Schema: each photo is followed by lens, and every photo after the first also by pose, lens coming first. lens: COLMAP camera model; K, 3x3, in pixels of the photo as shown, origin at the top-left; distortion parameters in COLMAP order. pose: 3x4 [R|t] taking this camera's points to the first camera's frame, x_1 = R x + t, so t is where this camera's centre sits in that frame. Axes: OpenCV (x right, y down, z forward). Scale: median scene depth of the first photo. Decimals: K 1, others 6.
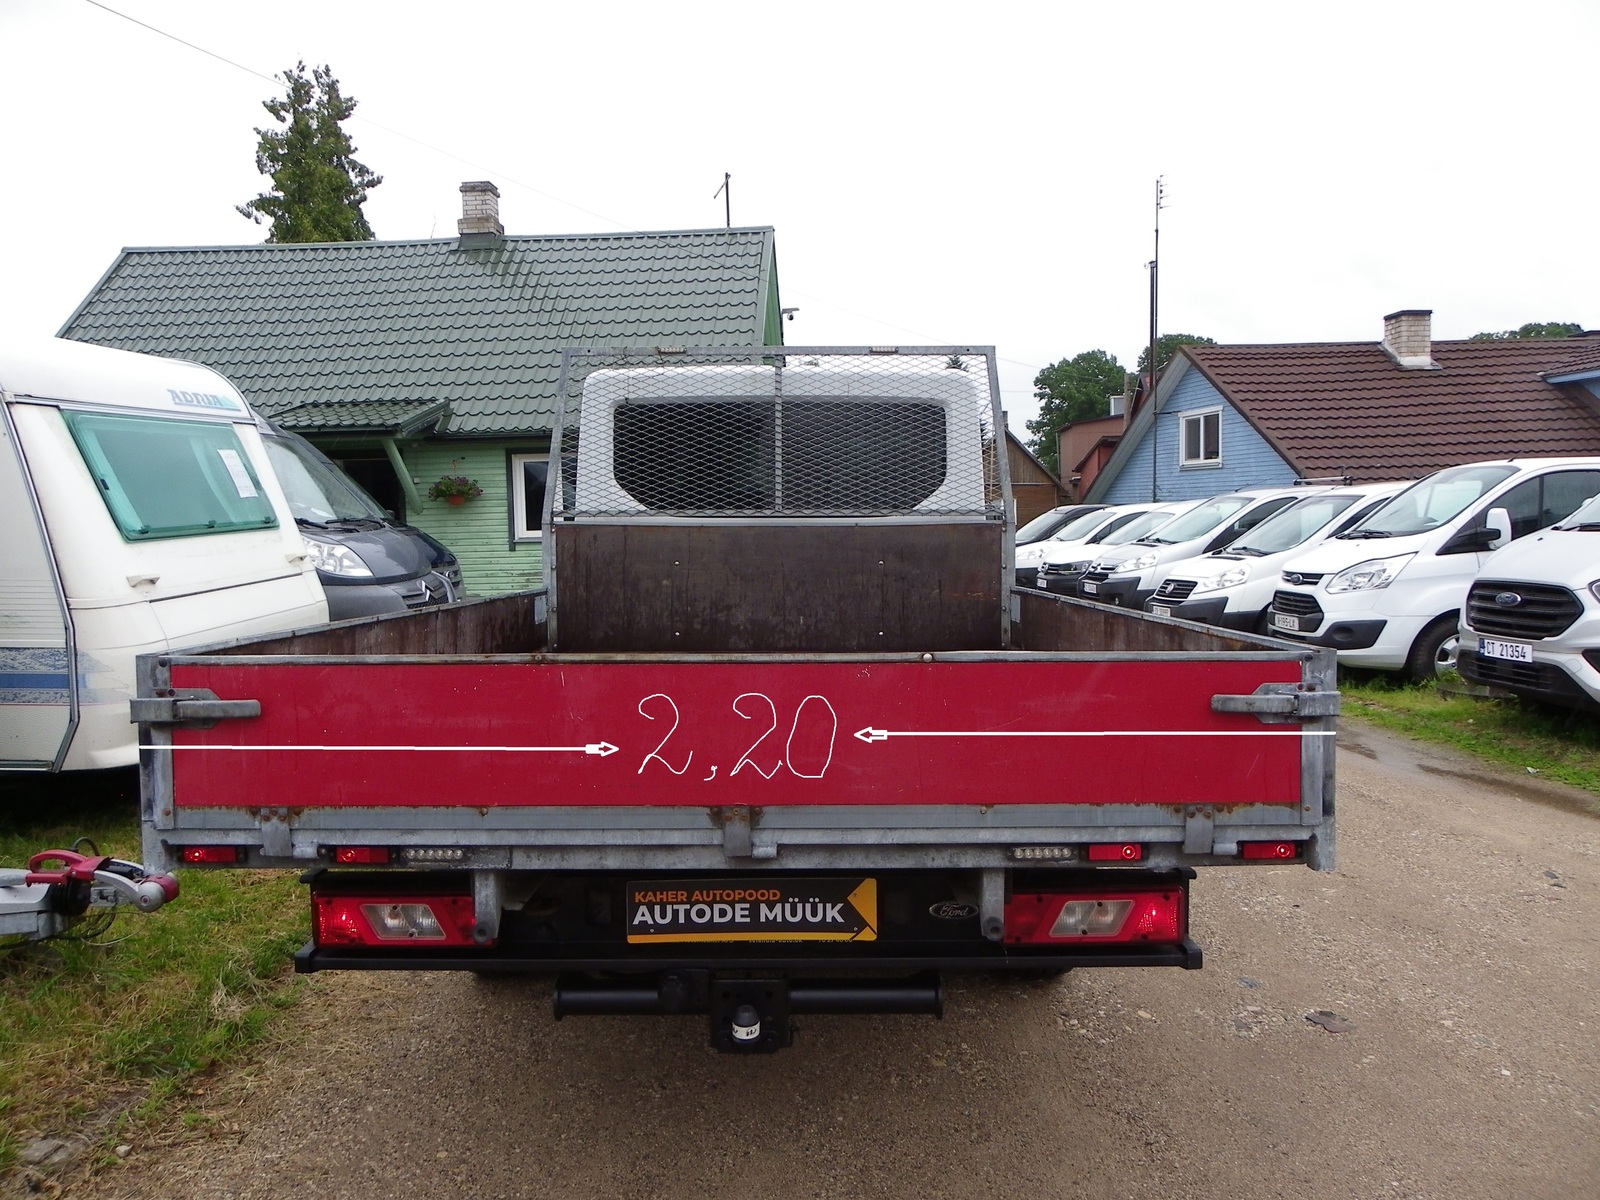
lens RADIAL K [[1194.6, 0, 800.0], [0, 1194.6, 600.0], [0, 0, 1]] dist [-0.043192, 0.042008]
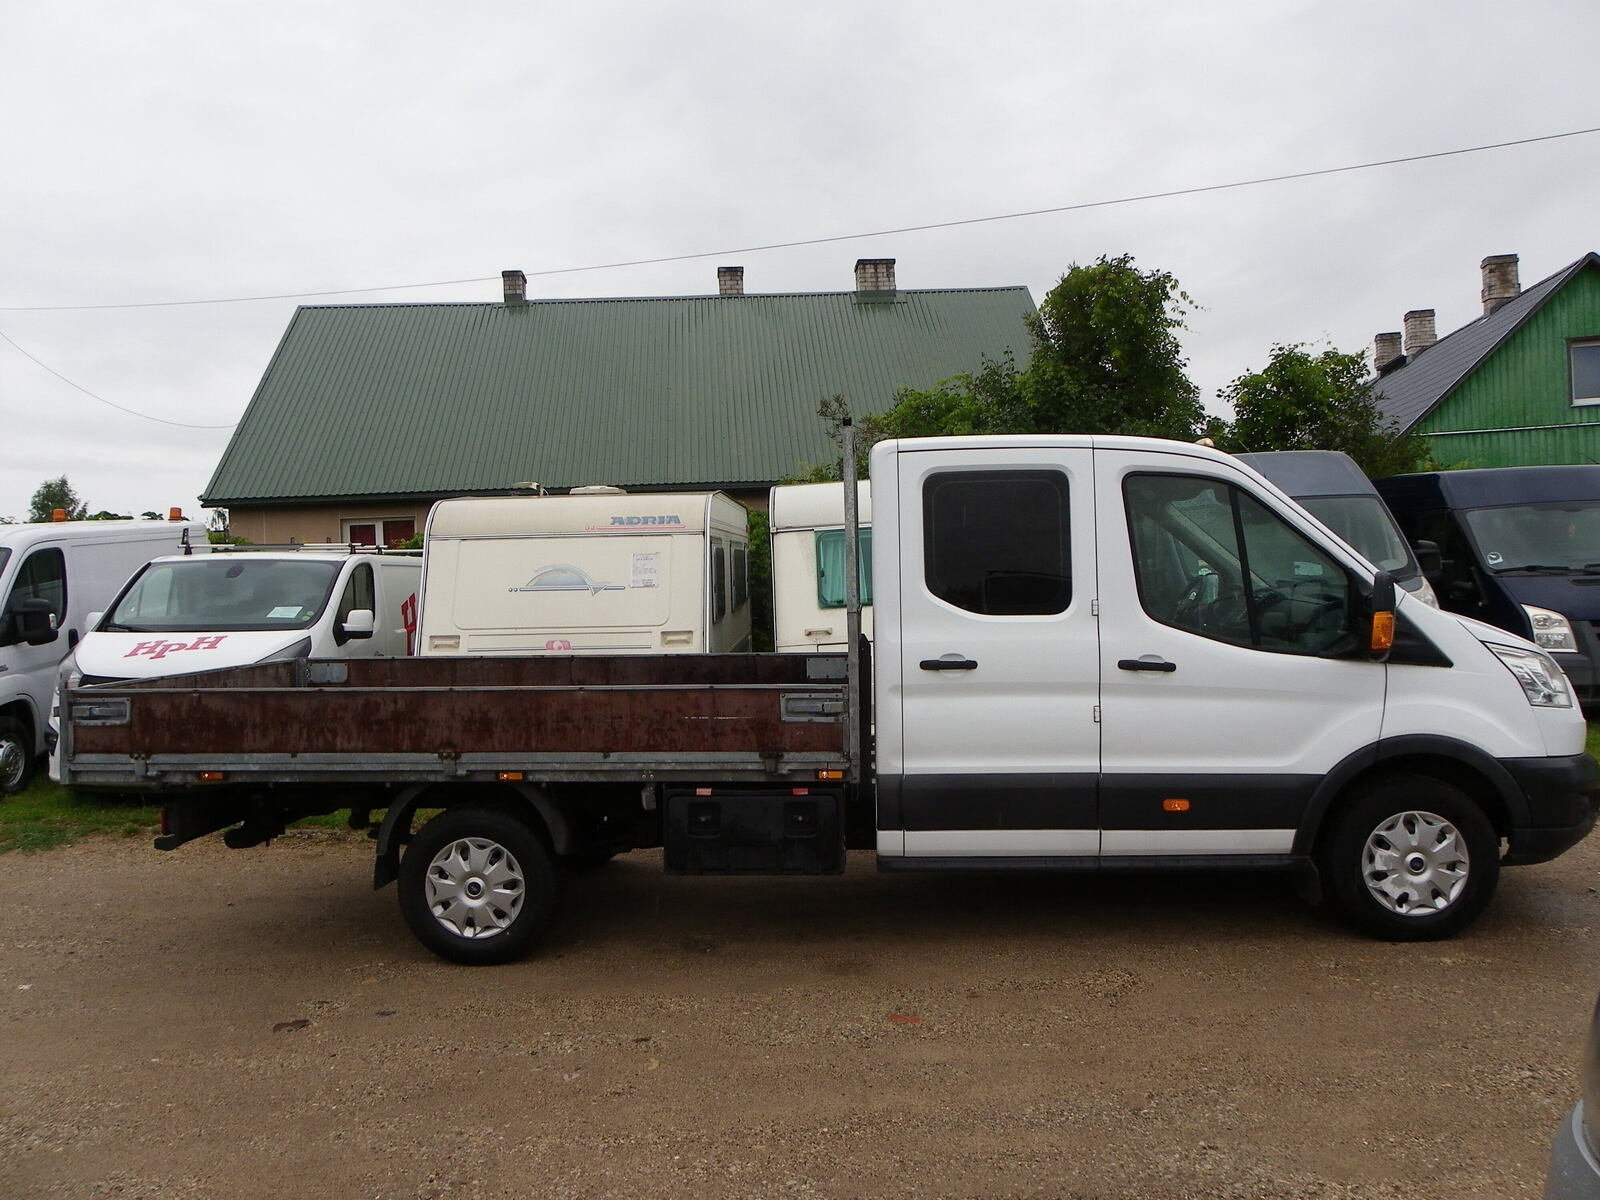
lens RADIAL K [[1198.8, 0, 803.9], [0, 1198.8, 591.1], [0, 0, 1]] dist [-0.023638, 0.002916]
pose [[-0.053721, 0.012240, -0.998481, 1.056878], [-0.031221, 0.999415, 0.013931, -0.090668], [0.998068, 0.031922, -0.053308, 1.002369]]
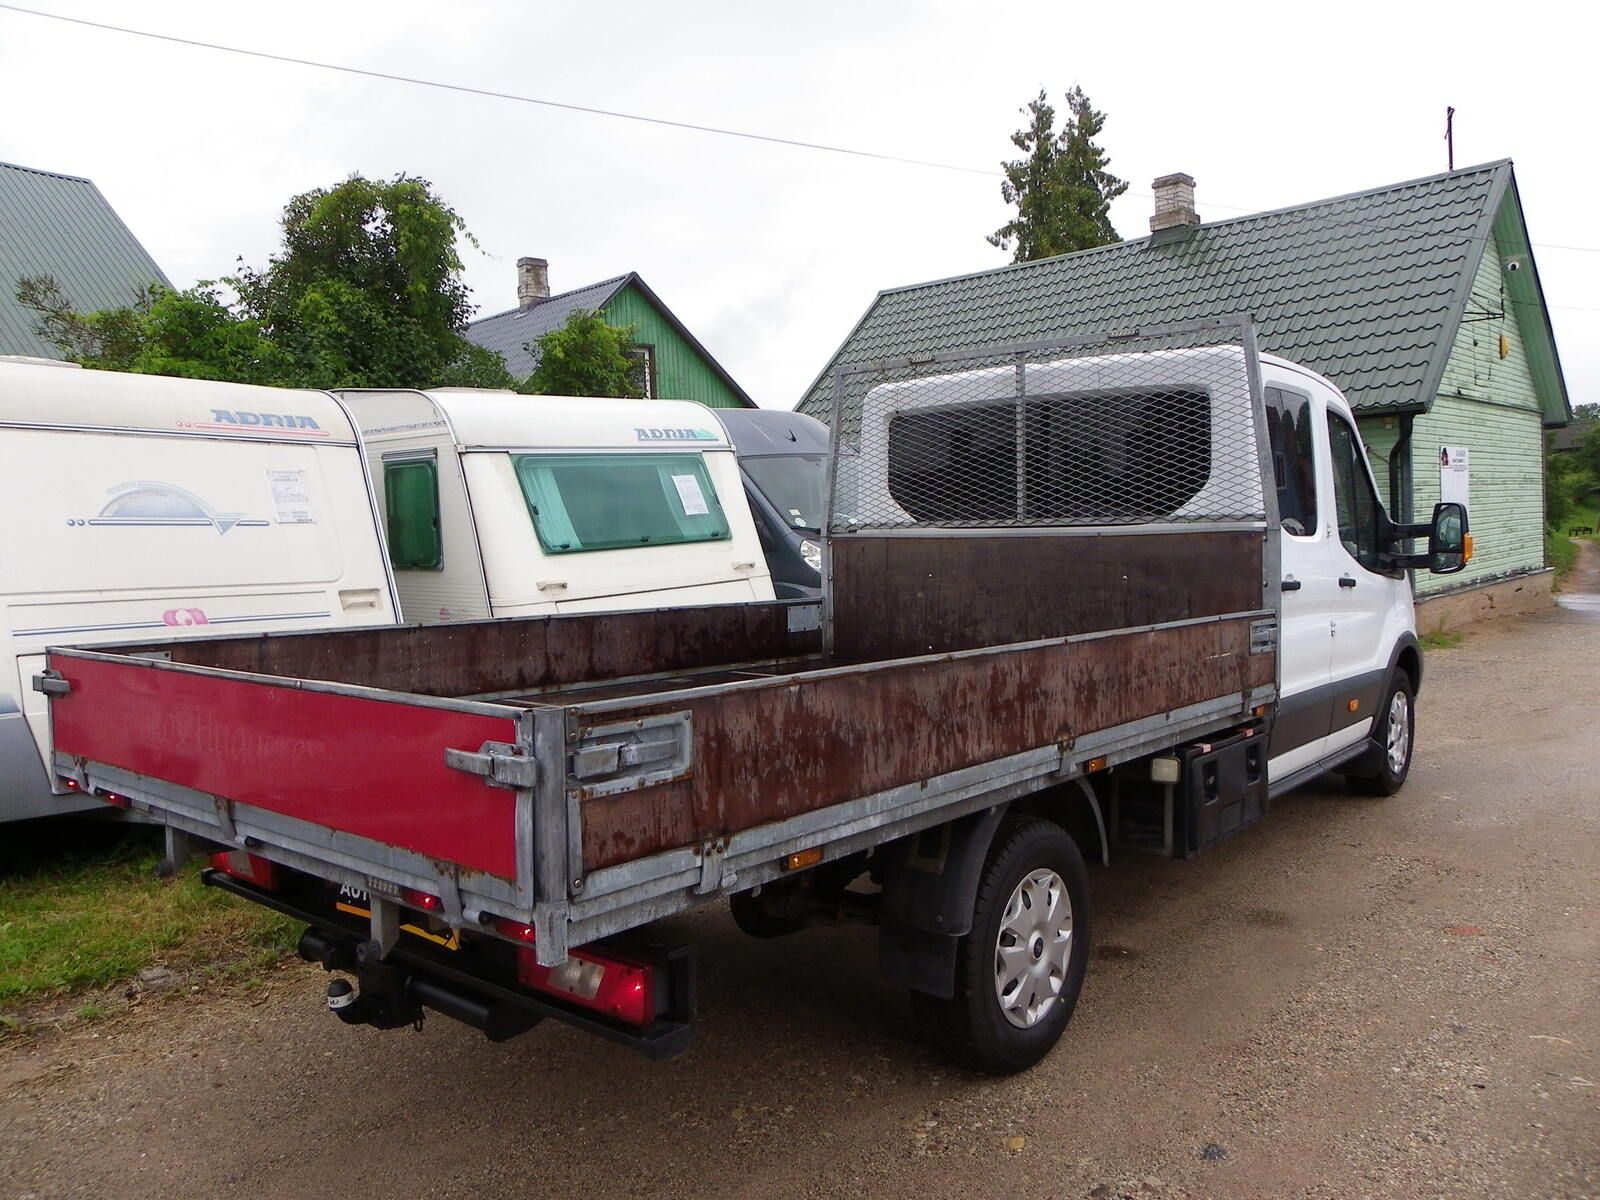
lens RADIAL K [[1189.8, 0, 800.0], [0, 1189.8, 600.0], [0, 0, 1]] dist [-0.025293, 0.012178]
pose [[0.768624, 0.023218, -0.639279, 0.440880], [-0.020409, 0.999722, 0.011770, -0.019970], [0.639375, 0.004000, 0.768885, 0.176725]]
